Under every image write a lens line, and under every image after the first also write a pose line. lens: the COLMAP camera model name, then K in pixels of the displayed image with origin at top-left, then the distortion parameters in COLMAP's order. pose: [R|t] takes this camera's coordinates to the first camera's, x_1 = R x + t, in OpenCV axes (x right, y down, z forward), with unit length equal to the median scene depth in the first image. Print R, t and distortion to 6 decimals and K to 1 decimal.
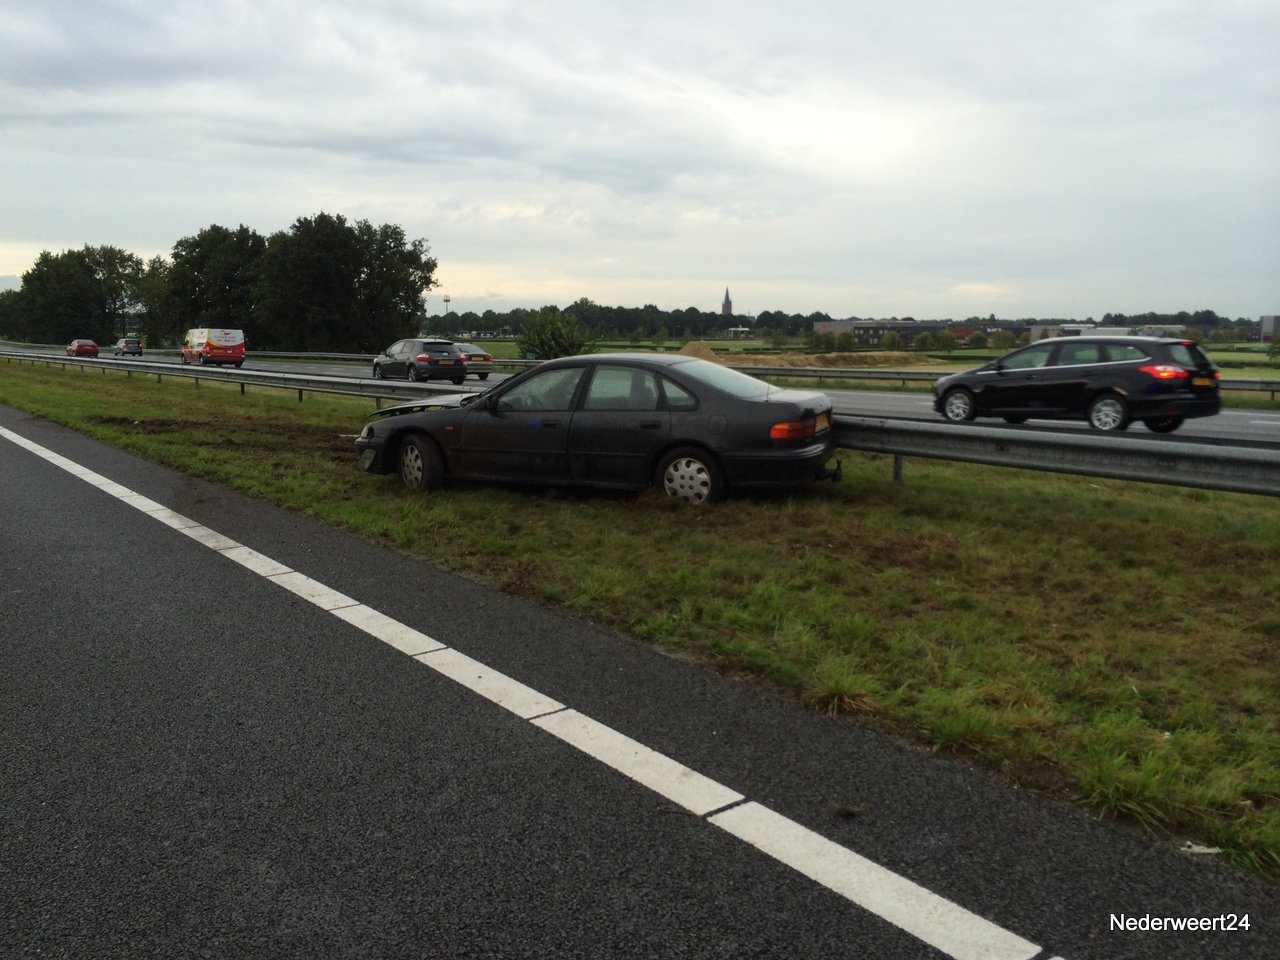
lens RADIAL K [[1080.0, 0, 640.0], [0, 1080.0, 480.0], [0, 0, 1]] dist [0.069768, -0.096229]
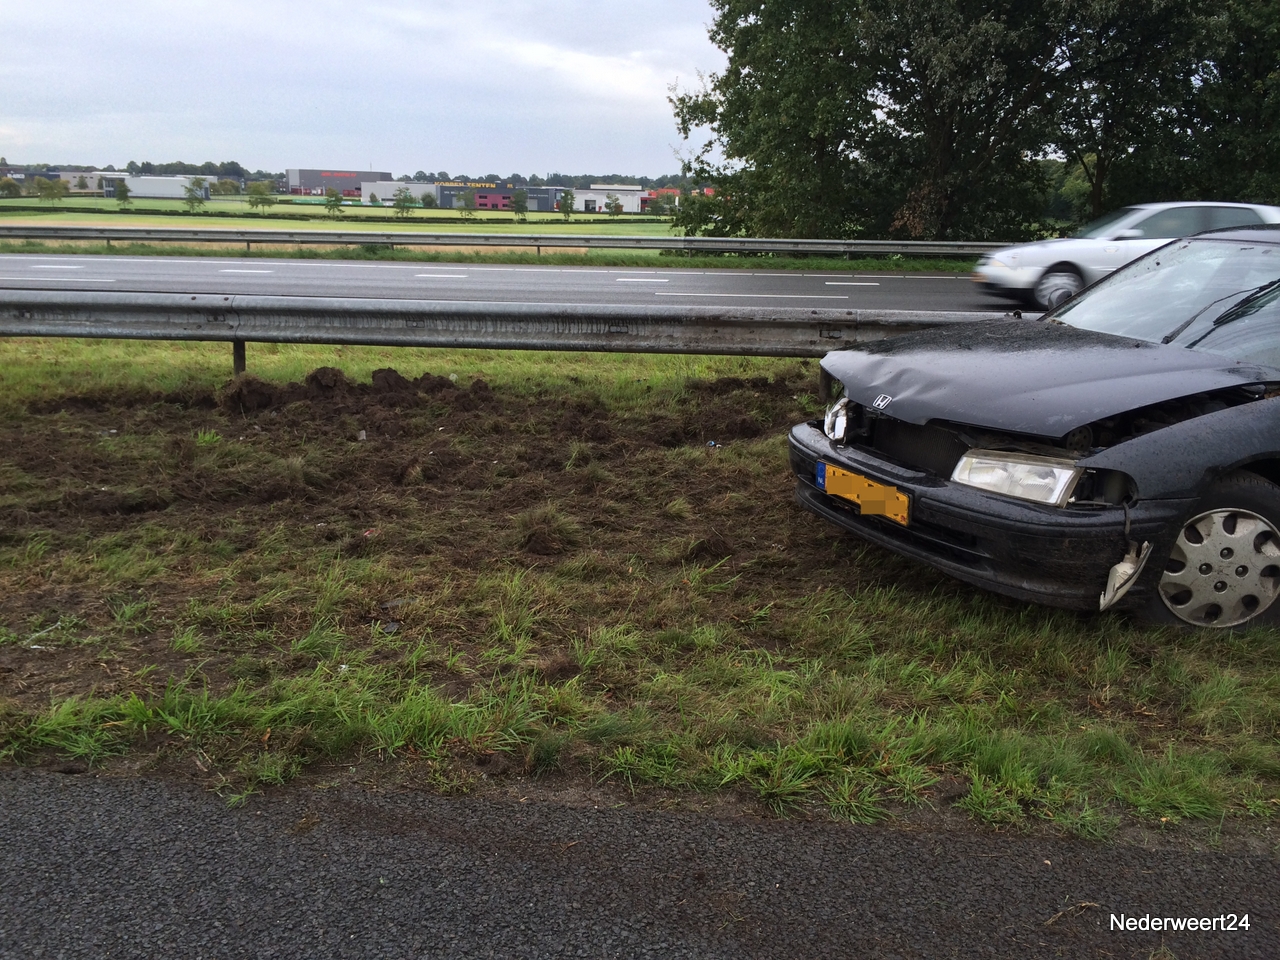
lens RADIAL K [[1080.0, 0, 640.0], [0, 1080.0, 480.0], [0, 0, 1]] dist [0.069768, -0.096229]
pose [[0.675042, -0.178788, 0.715788, -0.055348], [0.083016, 0.982439, 0.167101, -0.010821], [-0.733093, -0.053379, 0.678030, 0.085487]]
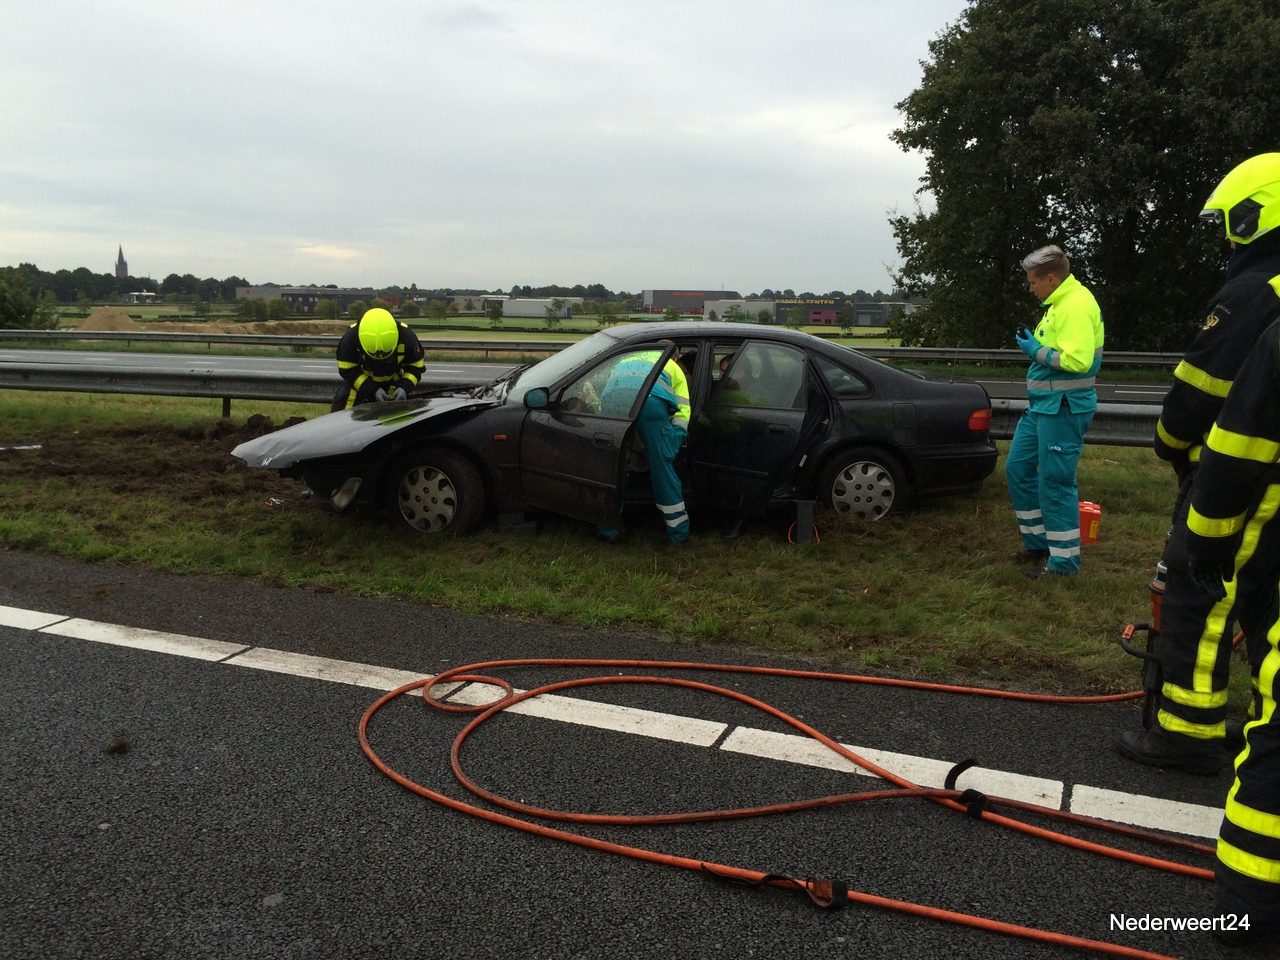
lens RADIAL K [[1080.0, 0, 640.0], [0, 1080.0, 480.0], [0, 0, 1]] dist [0.069768, -0.096229]
pose [[0.868539, -0.072867, 0.490236, -0.039622], [0.058852, 0.997298, 0.043970, -0.004237], [-0.492115, -0.009338, 0.870480, 0.035370]]
